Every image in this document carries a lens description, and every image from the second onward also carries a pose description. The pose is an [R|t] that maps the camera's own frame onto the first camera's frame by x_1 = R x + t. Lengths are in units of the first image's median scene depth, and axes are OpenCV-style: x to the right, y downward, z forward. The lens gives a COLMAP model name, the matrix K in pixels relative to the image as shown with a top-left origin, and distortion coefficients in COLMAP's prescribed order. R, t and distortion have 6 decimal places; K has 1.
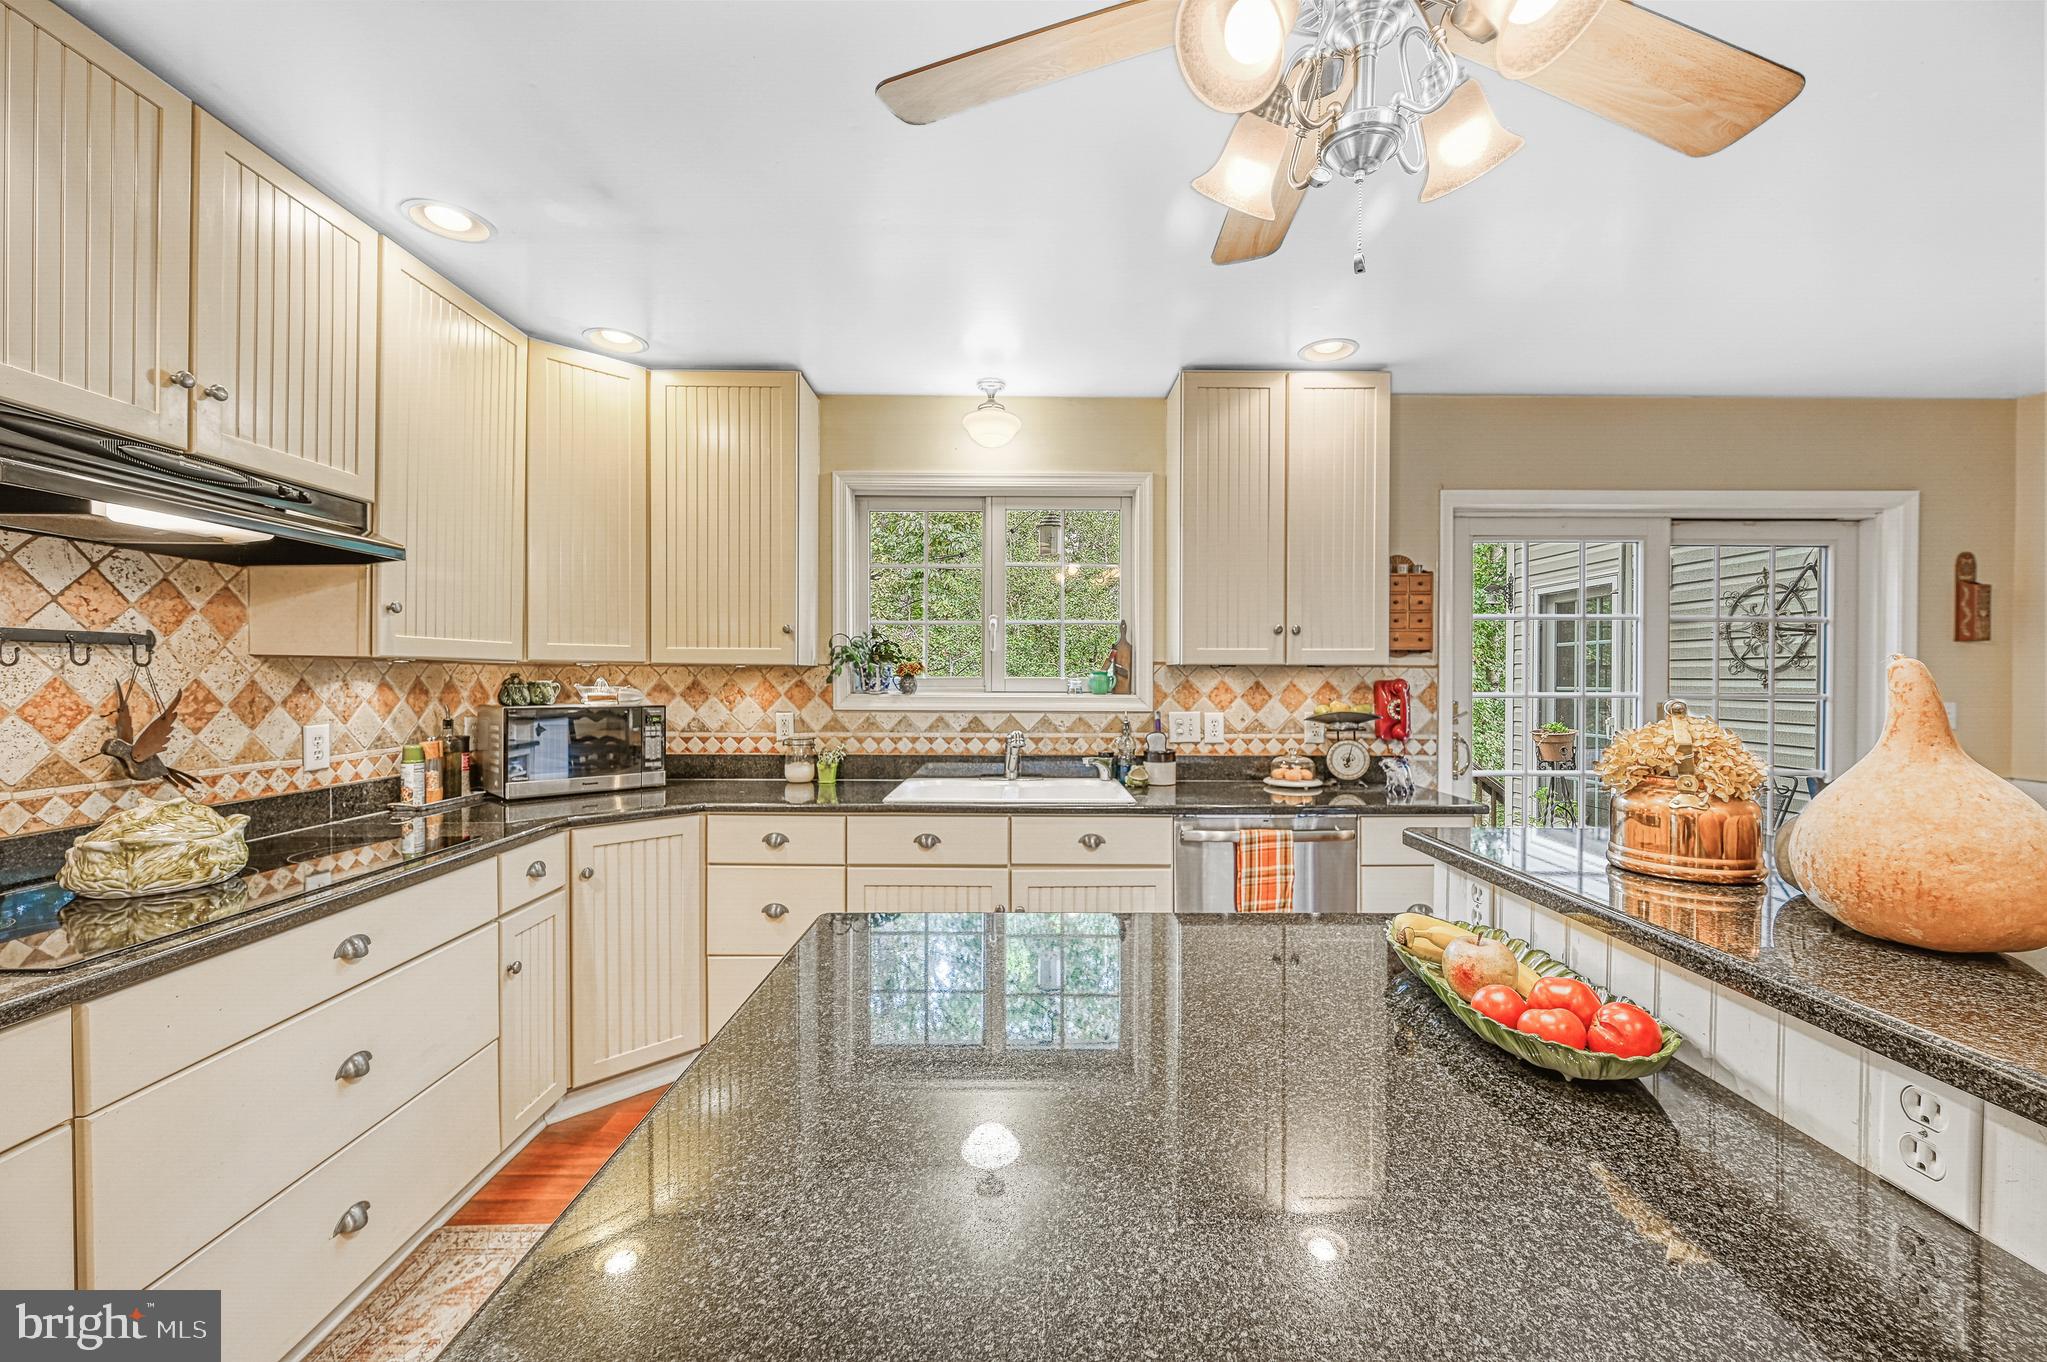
lens RADIAL K [[806.6, 0, 1016.3], [0, 806.6, 681.4], [0, 0, 1]] dist [-0.001831, 0.000688]
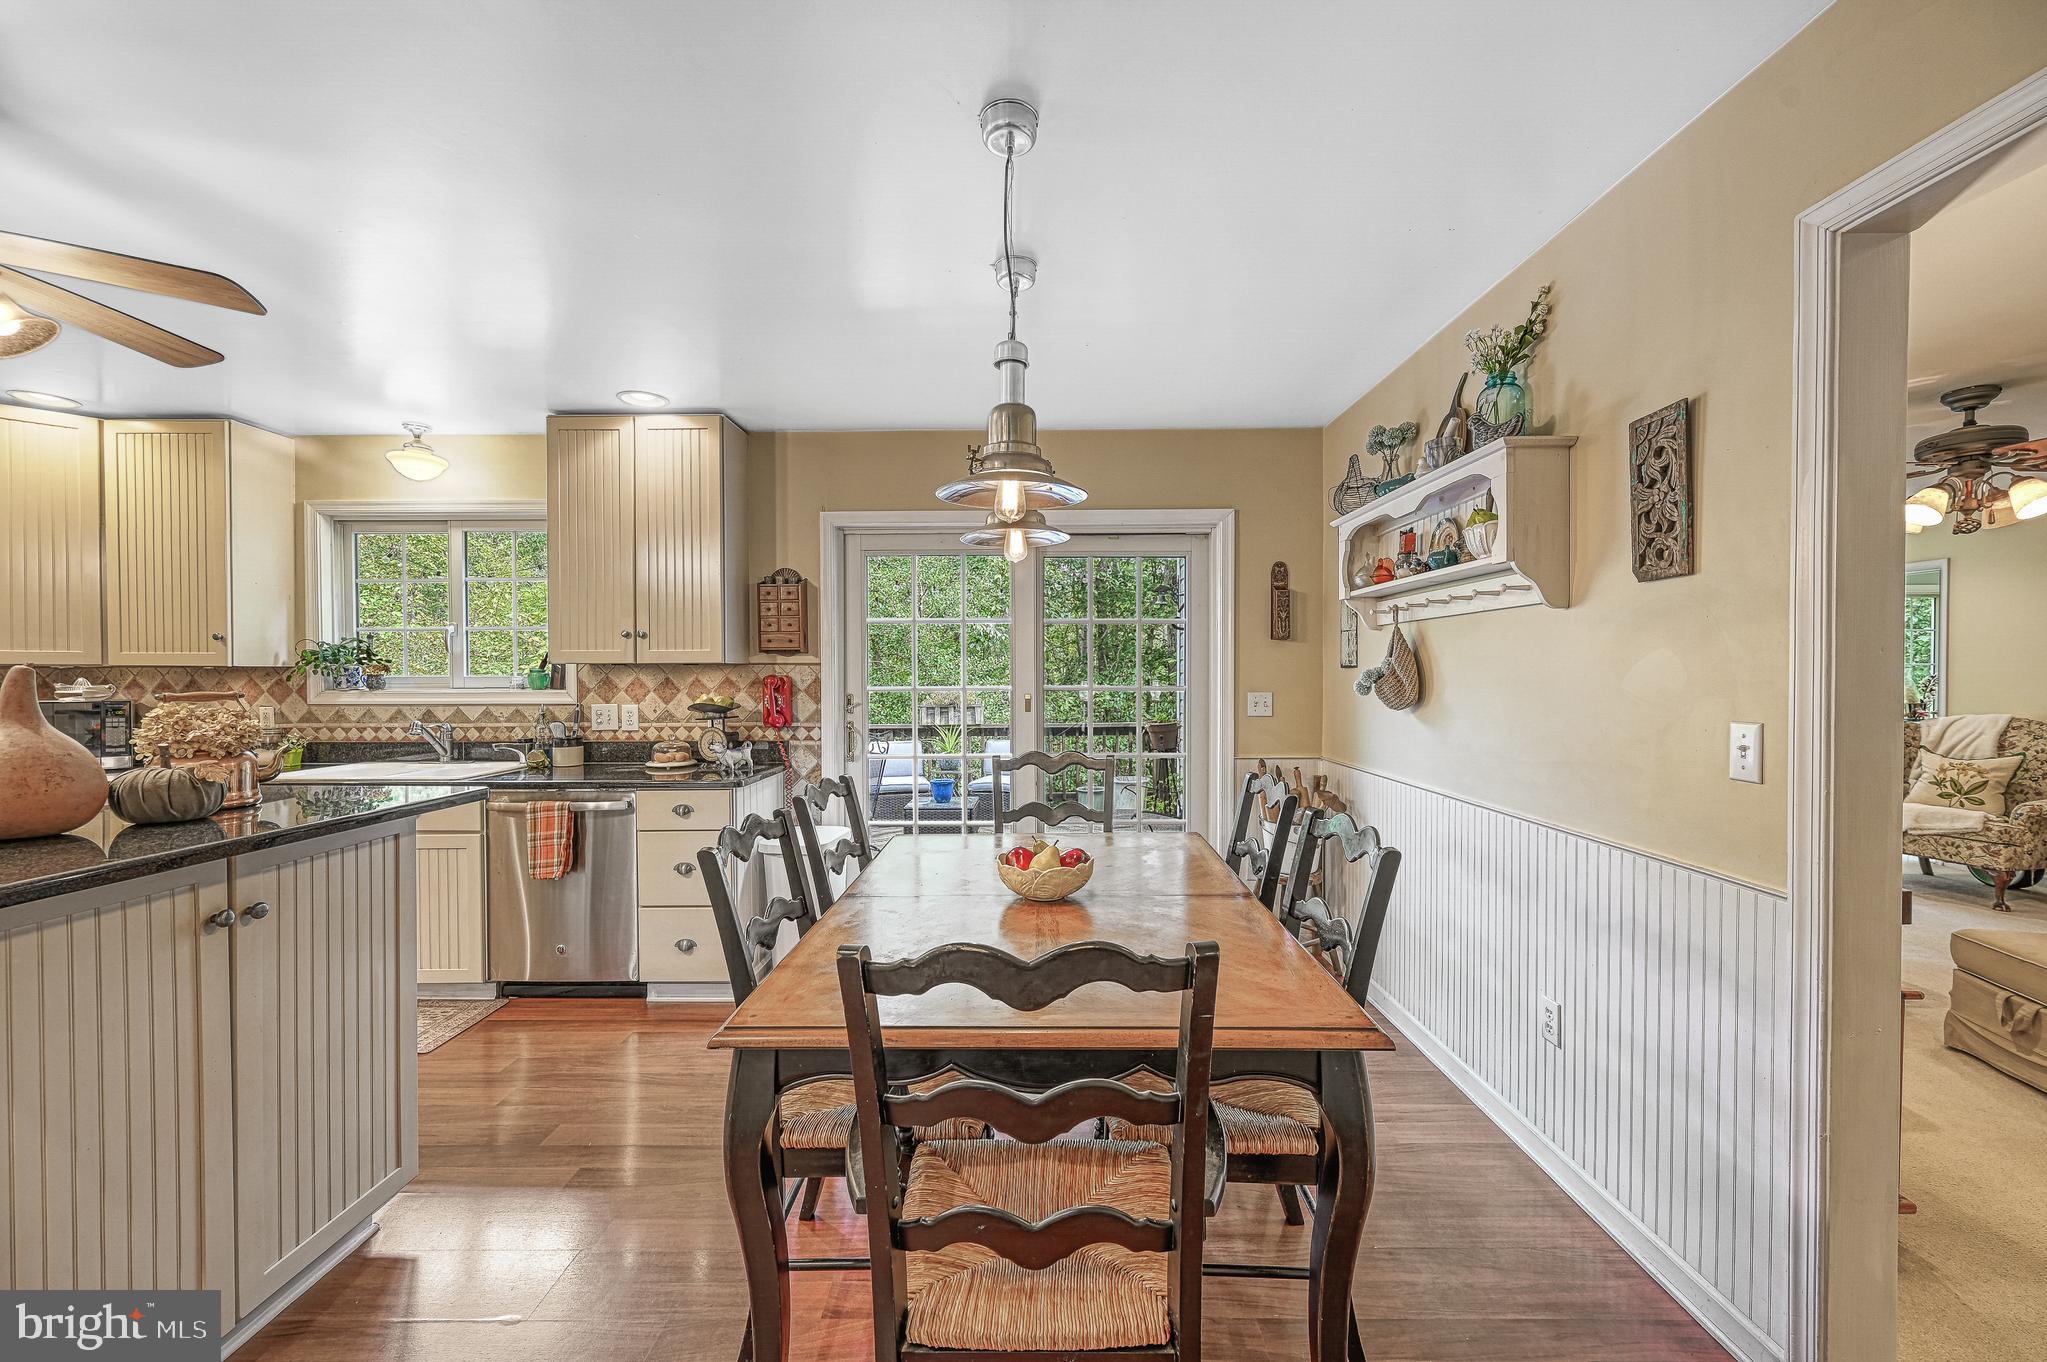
lens RADIAL K [[806.6, 0, 1025.0], [0, 806.6, 680.7], [0, 0, 1]] dist [-0.001831, 0.000688]
pose [[0.999819, -0.005851, -0.018097, 0.859284], [0.005946, 0.999969, 0.005193, 0.001326], [0.018066, -0.005300, 0.999823, -0.157993]]
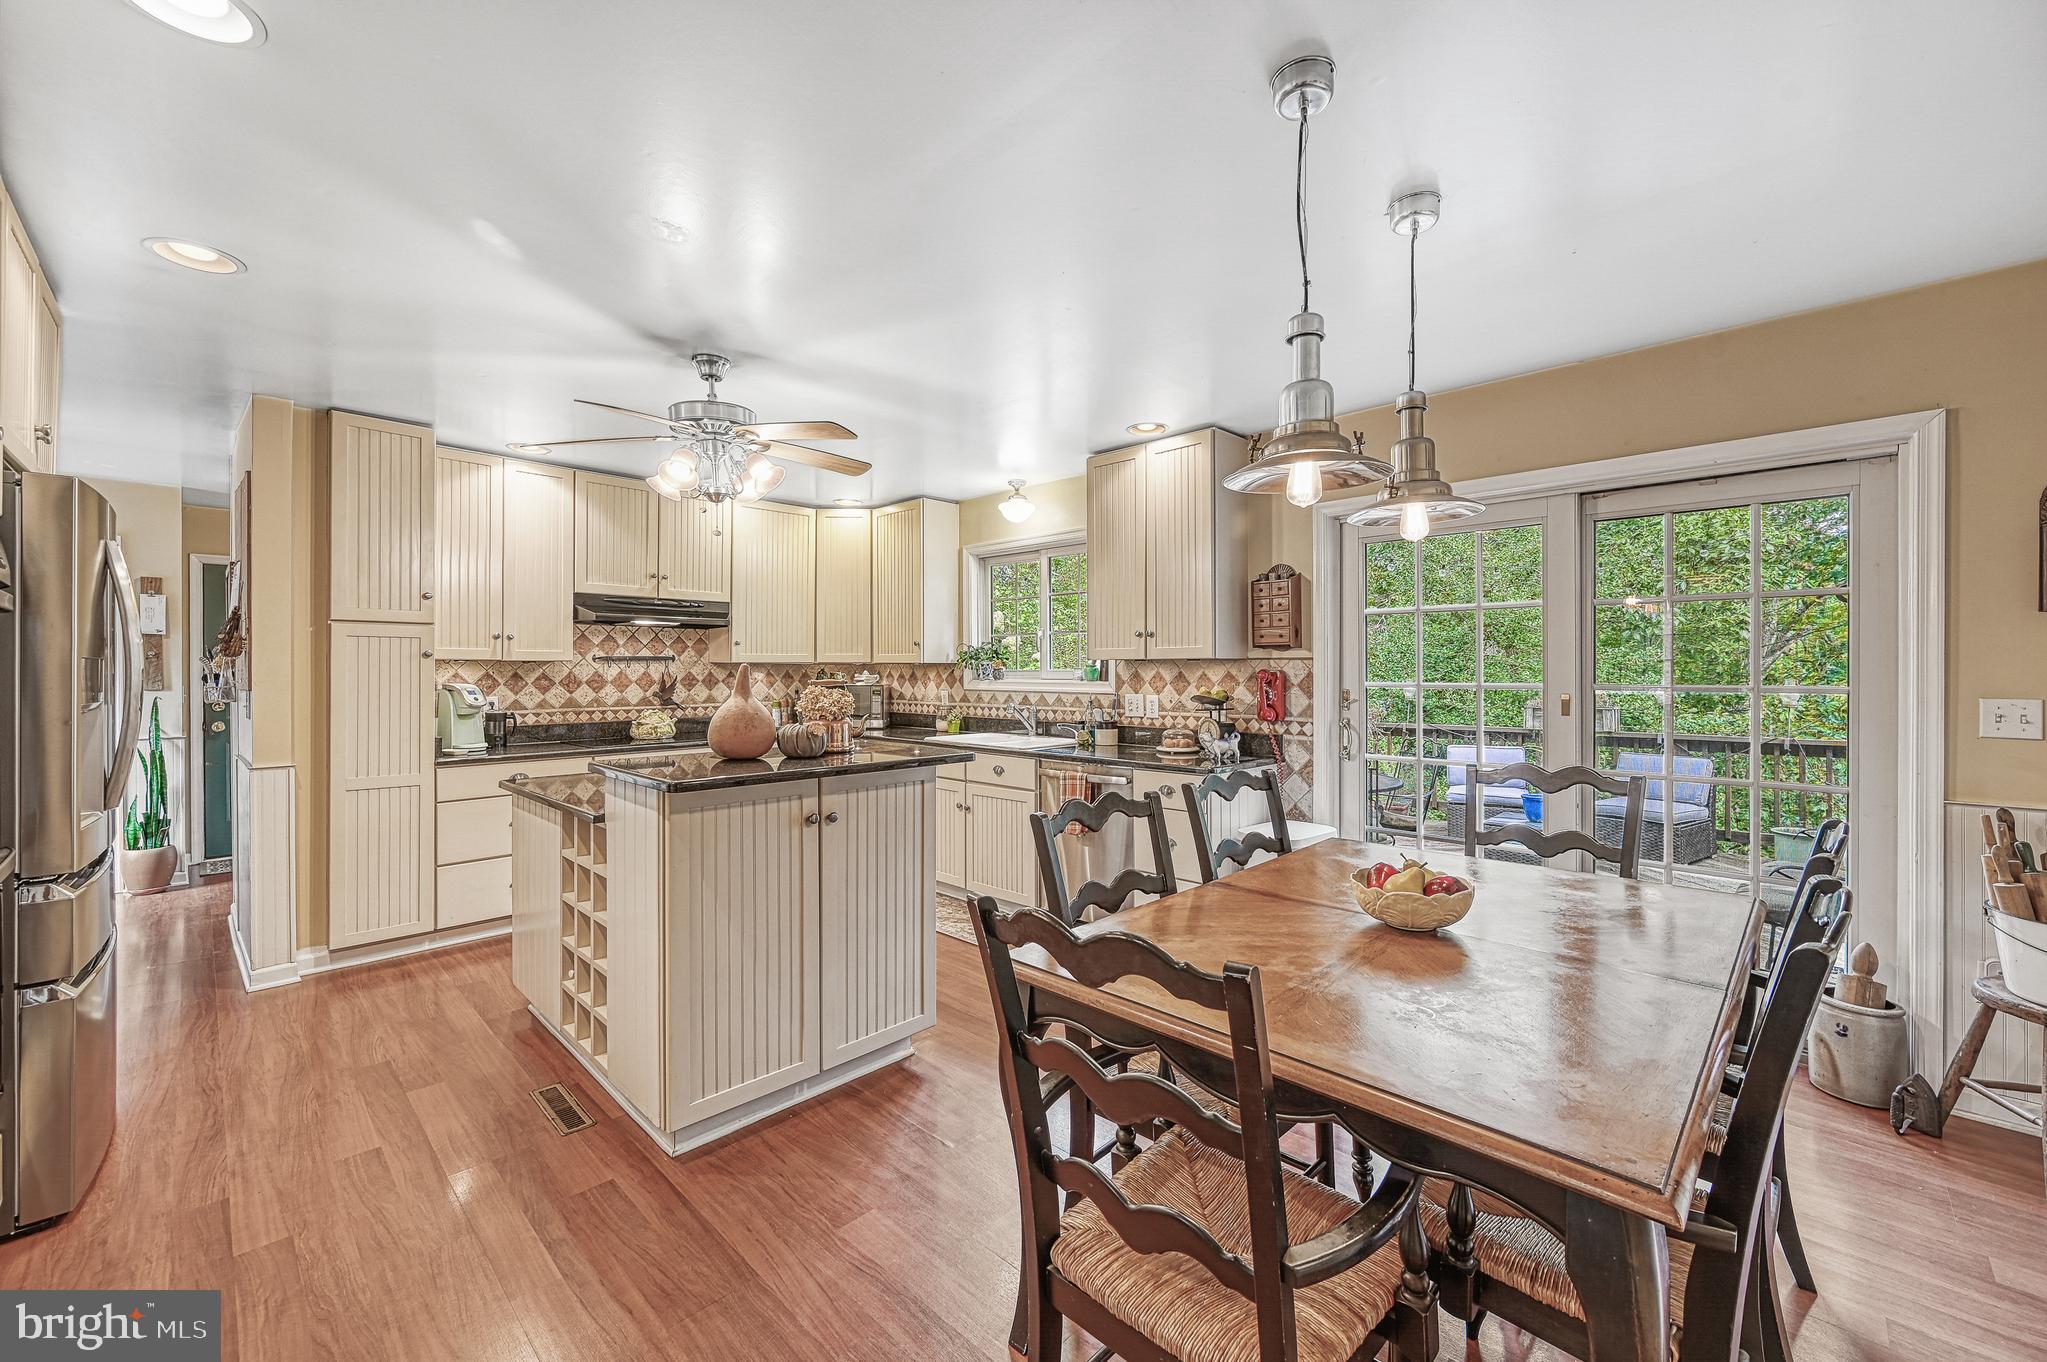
lens RADIAL K [[806.6, 0, 1025.5], [0, 806.6, 667.6], [0, 0, 1]] dist [-0.001831, 0.000688]
pose [[0.713040, -0.005877, -0.701099, 1.059645], [0.001147, 0.999973, -0.007216, 0.002414], [0.701123, 0.004341, 0.713028, -0.102743]]
